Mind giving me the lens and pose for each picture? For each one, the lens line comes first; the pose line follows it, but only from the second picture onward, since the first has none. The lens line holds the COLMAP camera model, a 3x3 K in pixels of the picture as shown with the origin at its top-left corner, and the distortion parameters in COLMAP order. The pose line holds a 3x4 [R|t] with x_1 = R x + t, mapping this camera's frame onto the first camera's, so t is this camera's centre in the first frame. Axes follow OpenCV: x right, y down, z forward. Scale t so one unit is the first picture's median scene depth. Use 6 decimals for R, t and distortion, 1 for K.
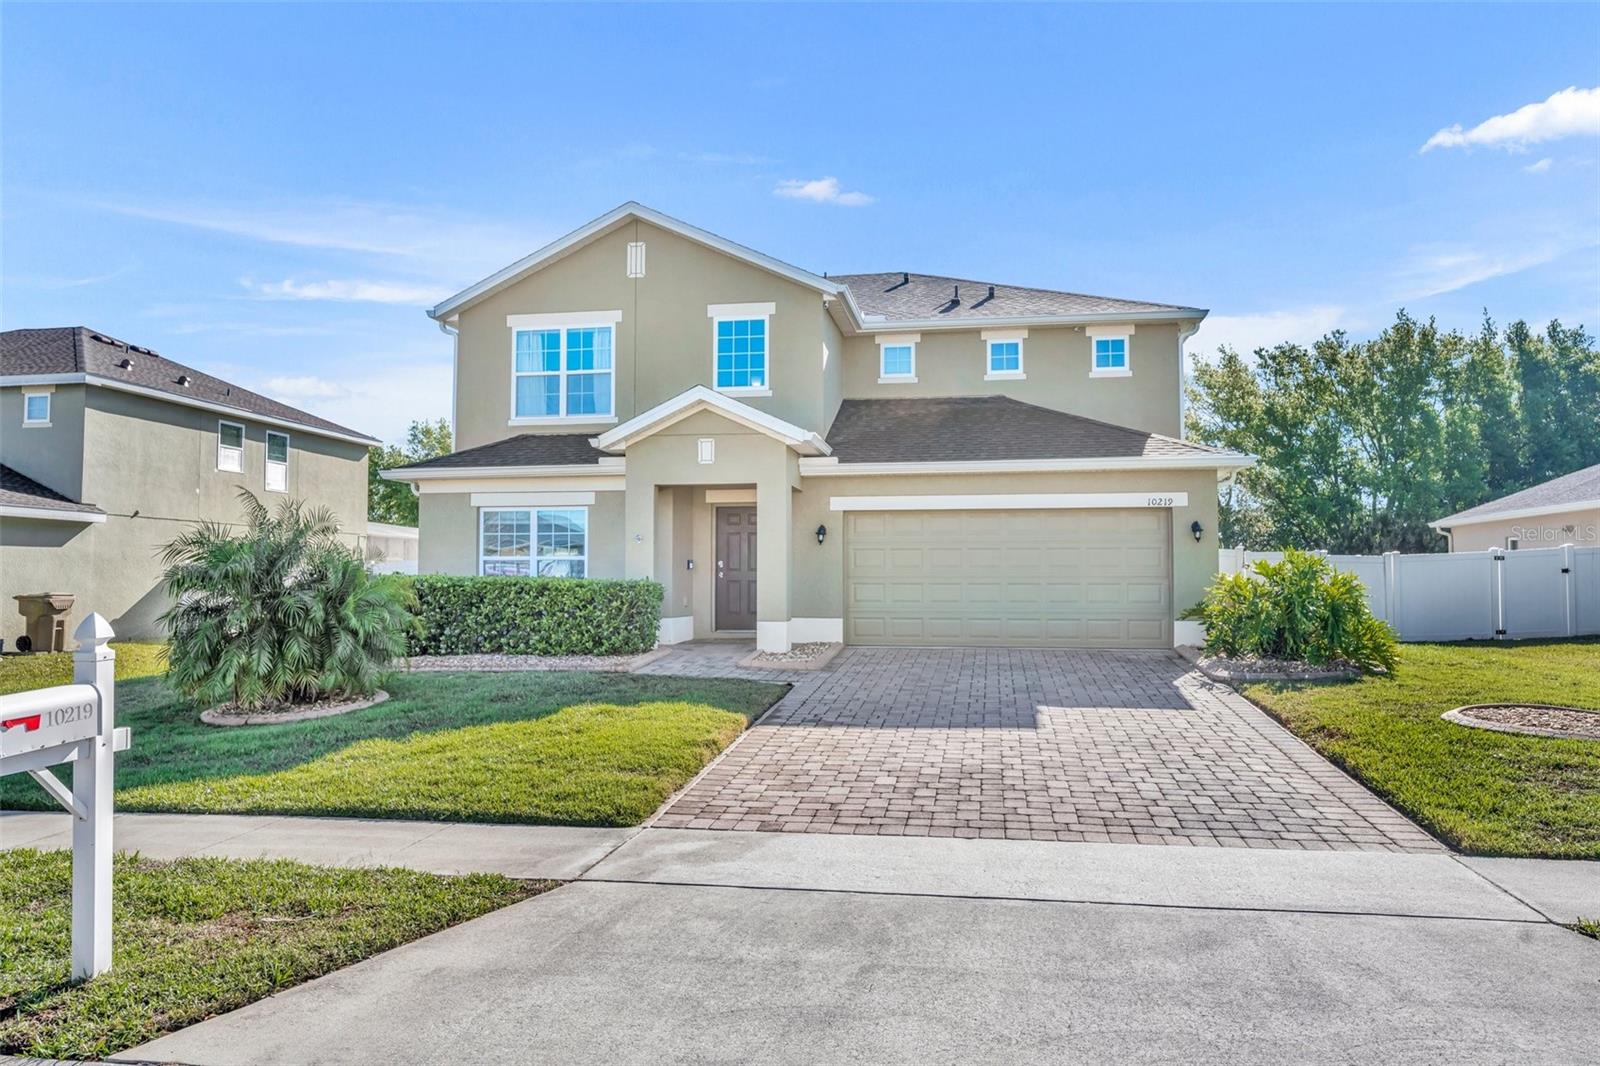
lens RADIAL K [[1239.5, 0, 800.0], [0, 1239.5, 533.0], [0, 0, 1]] dist [0.003118, -0.001475]
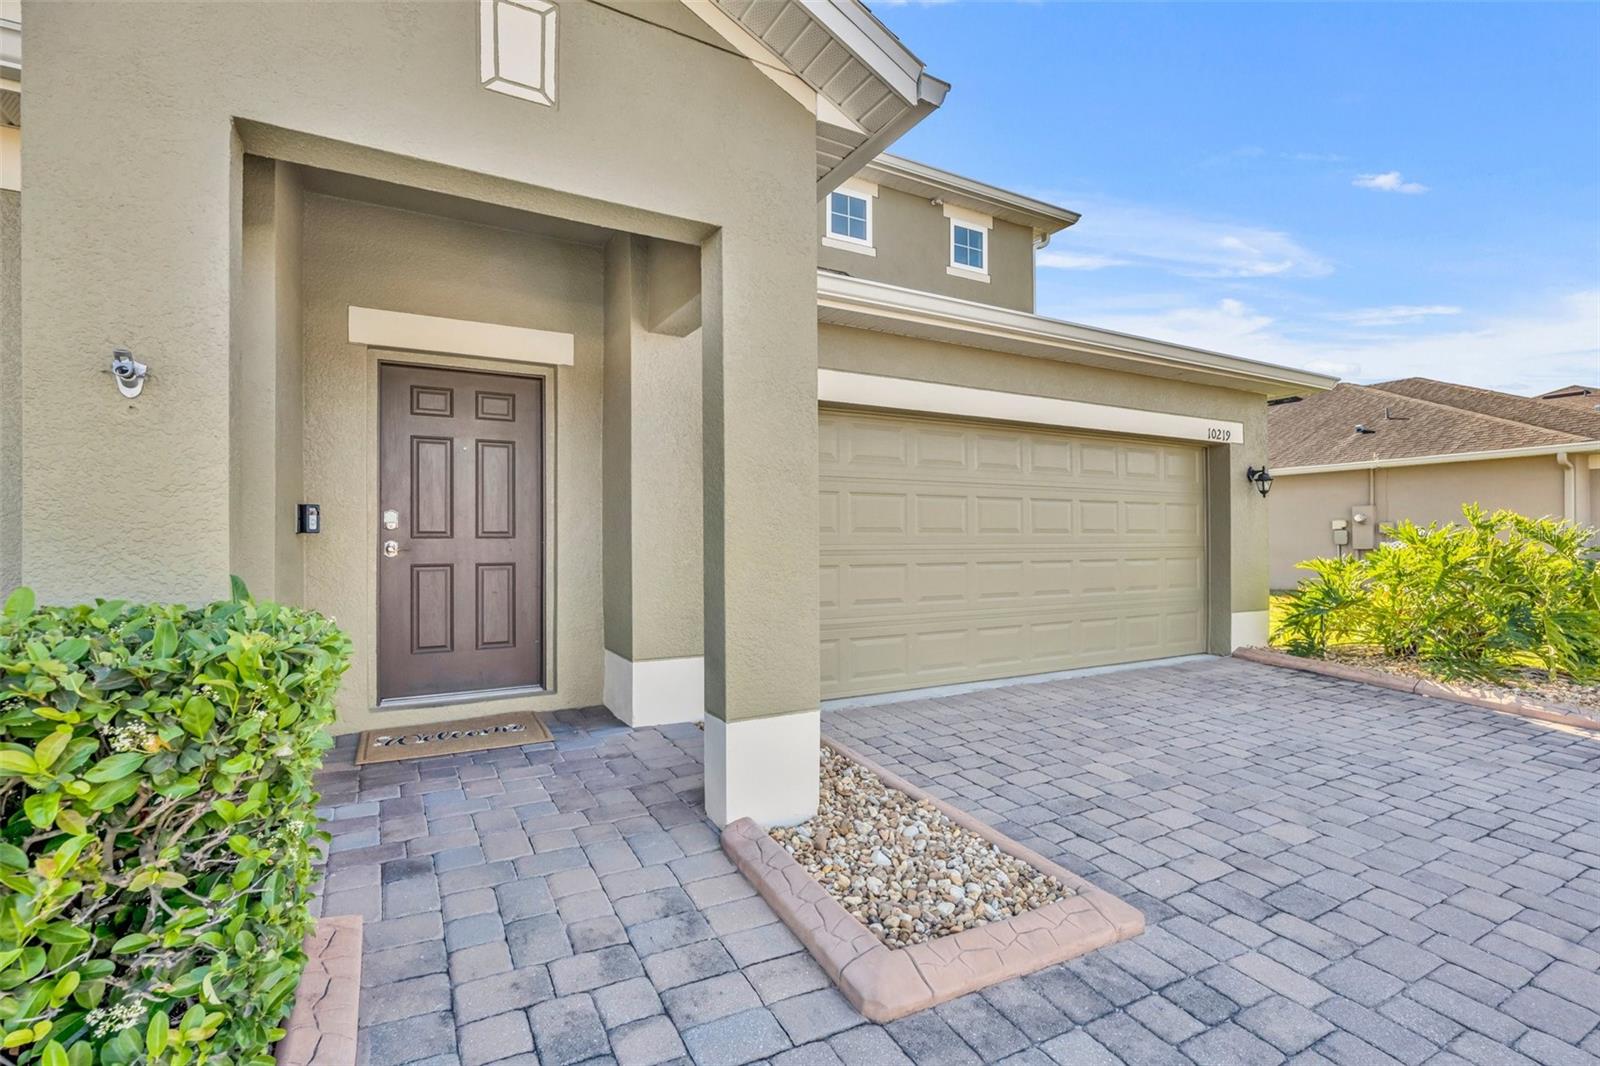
lens RADIAL K [[759.9, 0, 875.7], [0, 759.9, 538.6], [0, 0, 1]] dist [0.000081, -0.000011]
pose [[0.745305, -0.002520, 0.666719, -0.105355], [-0.024075, 0.999239, 0.030689, 0.020167], [-0.666289, -0.038924, 0.744677, 0.729249]]
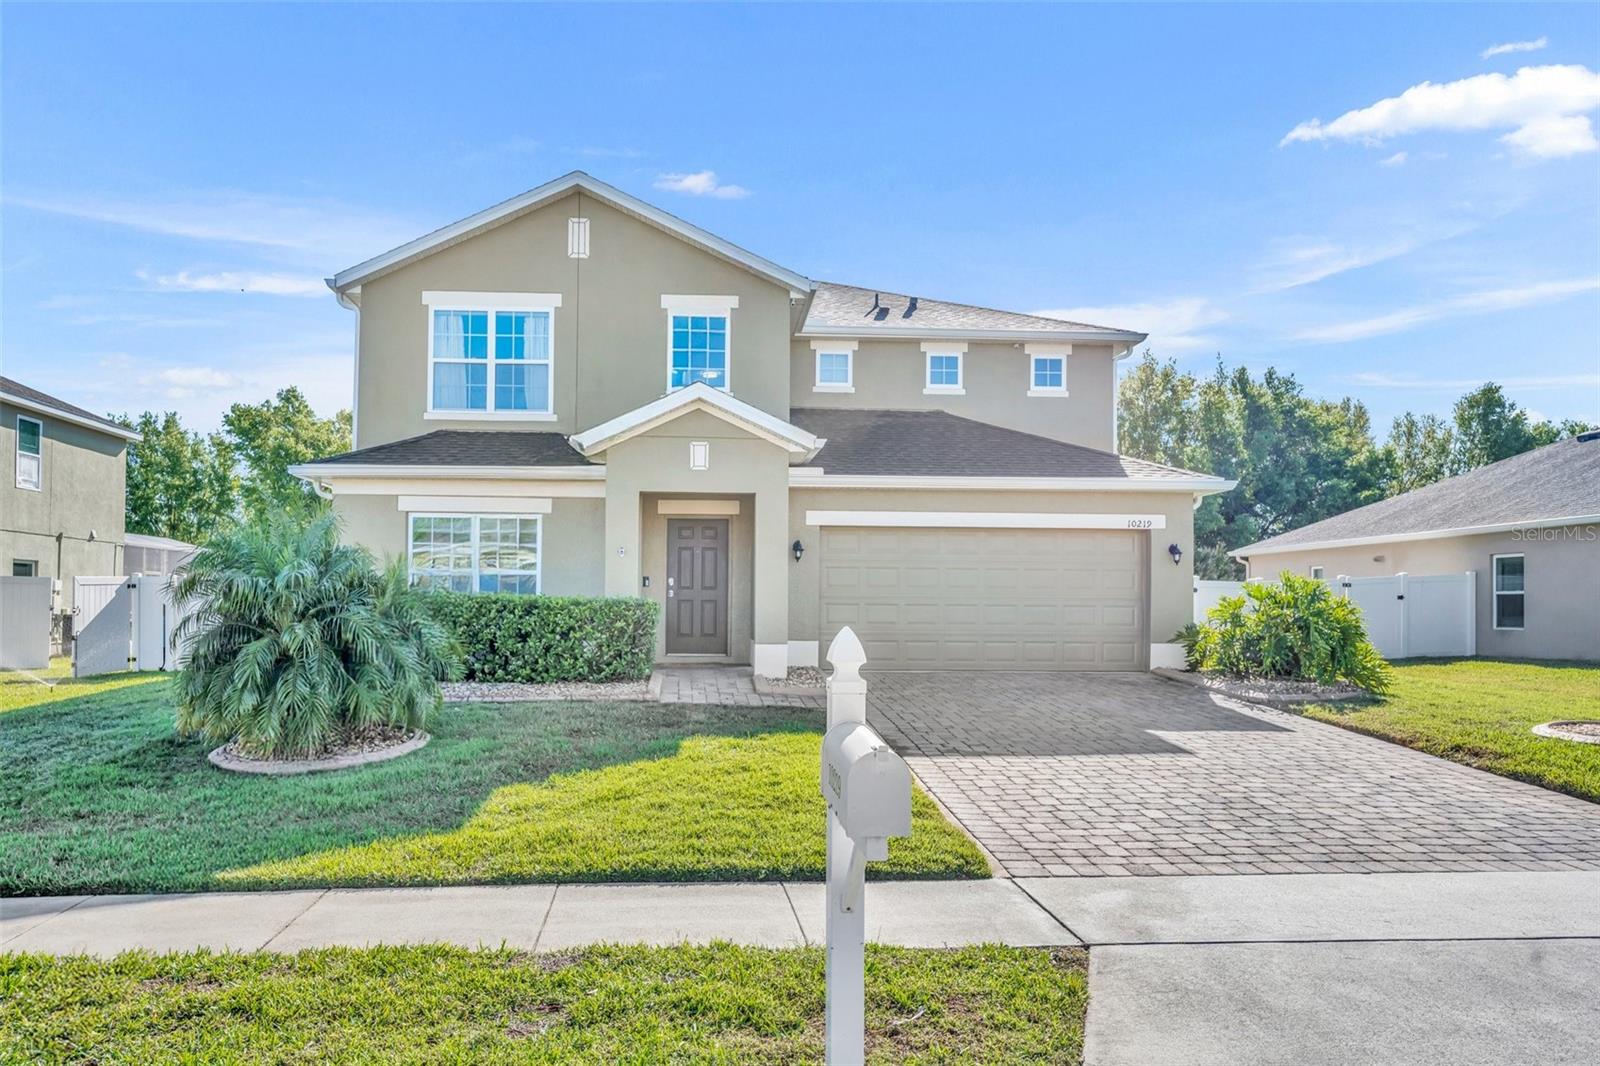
lens RADIAL K [[1264.5, 0, 797.1], [0, 1264.5, 598.7], [0, 0, 1]] dist [-0.001769, -0.000459]
pose [[0.968545, 0.008433, 0.248696, -0.202677], [-0.016906, 0.999346, 0.031953, 0.006300], [-0.248264, -0.035152, 0.968054, 0.075470]]
